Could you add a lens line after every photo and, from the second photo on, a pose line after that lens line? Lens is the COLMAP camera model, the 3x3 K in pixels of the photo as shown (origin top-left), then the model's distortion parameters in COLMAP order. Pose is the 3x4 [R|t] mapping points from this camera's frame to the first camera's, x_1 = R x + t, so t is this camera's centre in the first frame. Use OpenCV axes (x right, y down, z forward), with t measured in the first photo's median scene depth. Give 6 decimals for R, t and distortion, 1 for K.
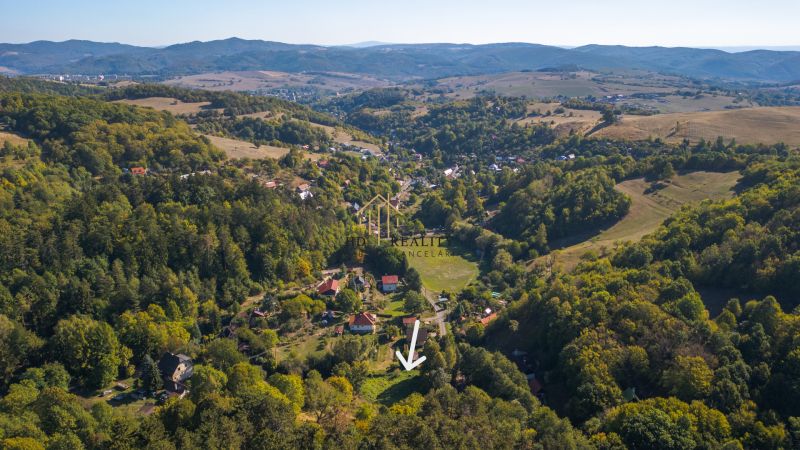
lens RADIAL K [[562.5, 0, 402.1], [0, 562.5, 224.9], [0, 0, 1]] dist [0.072080, -0.066127]
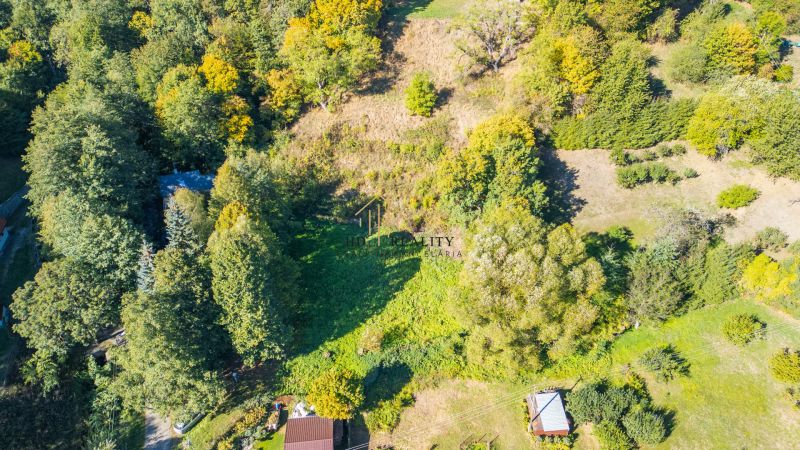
lens RADIAL K [[562.5, 0, 397.6], [0, 562.5, 227.5], [0, 0, 1]] dist [0.072080, -0.066127]
pose [[-0.997684, 0.045845, -0.050249, -0.009184], [-0.013603, 0.589335, 0.807774, -0.009091], [0.066646, 0.806587, -0.587347, 0.980522]]
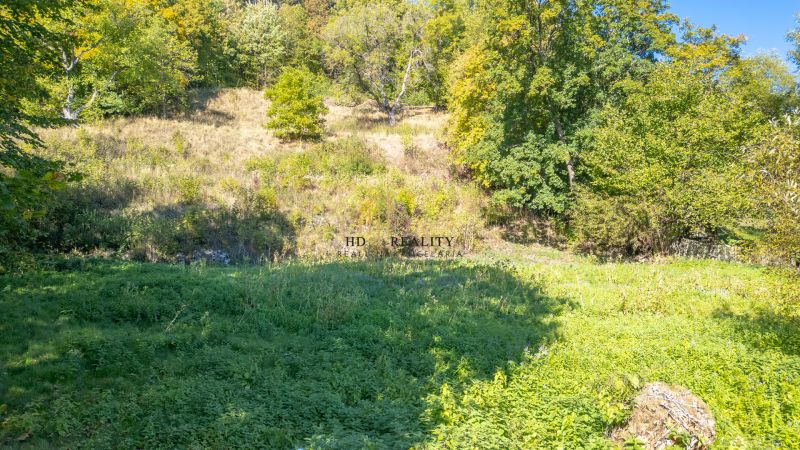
lens RADIAL K [[562.5, 0, 401.4], [0, 562.5, 226.5], [0, 0, 1]] dist [0.072080, -0.066127]
pose [[-0.830593, -0.034643, -0.555801, 0.028328], [-0.178318, 0.962058, 0.206514, 0.225030], [0.527559, 0.270638, -0.805256, 0.882208]]
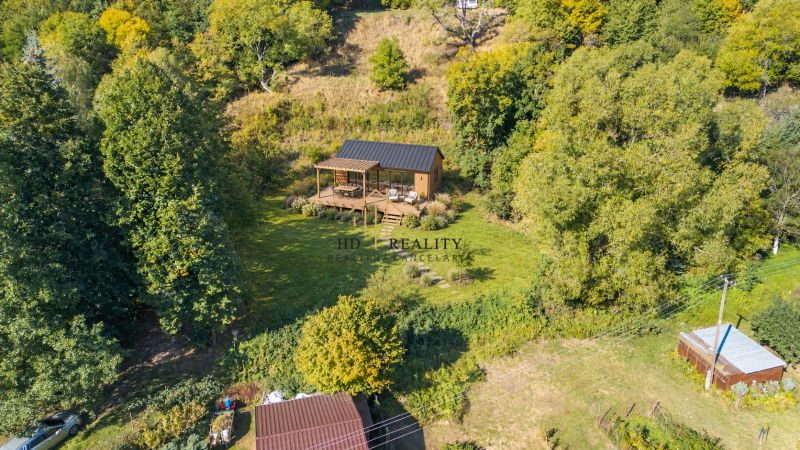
lens RADIAL K [[562.5, 0, 400.0], [0, 562.5, 226.3], [0, 0, 1]] dist [0.072080, -0.066127]
pose [[-0.970713, 0.079048, -0.226867, 0.021467], [-0.075685, 0.795614, 0.601058, 0.122560], [0.228011, 0.600625, -0.766330, 0.975575]]
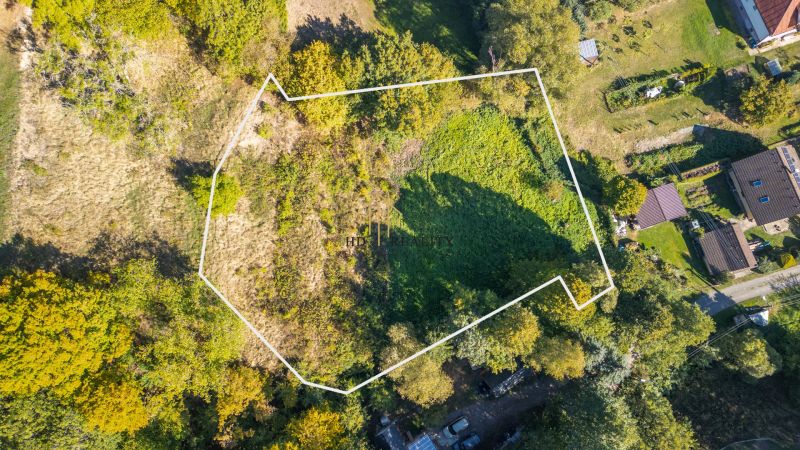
lens RADIAL K [[562.5, 0, 401.4], [0, 562.5, 227.8], [0, 0, 1]] dist [0.072080, -0.066127]
pose [[0.296818, 0.942302, -0.154811, 0.034773], [-0.271019, 0.238576, 0.932540, -0.030636], [0.915668, -0.234838, 0.326195, 0.690979]]
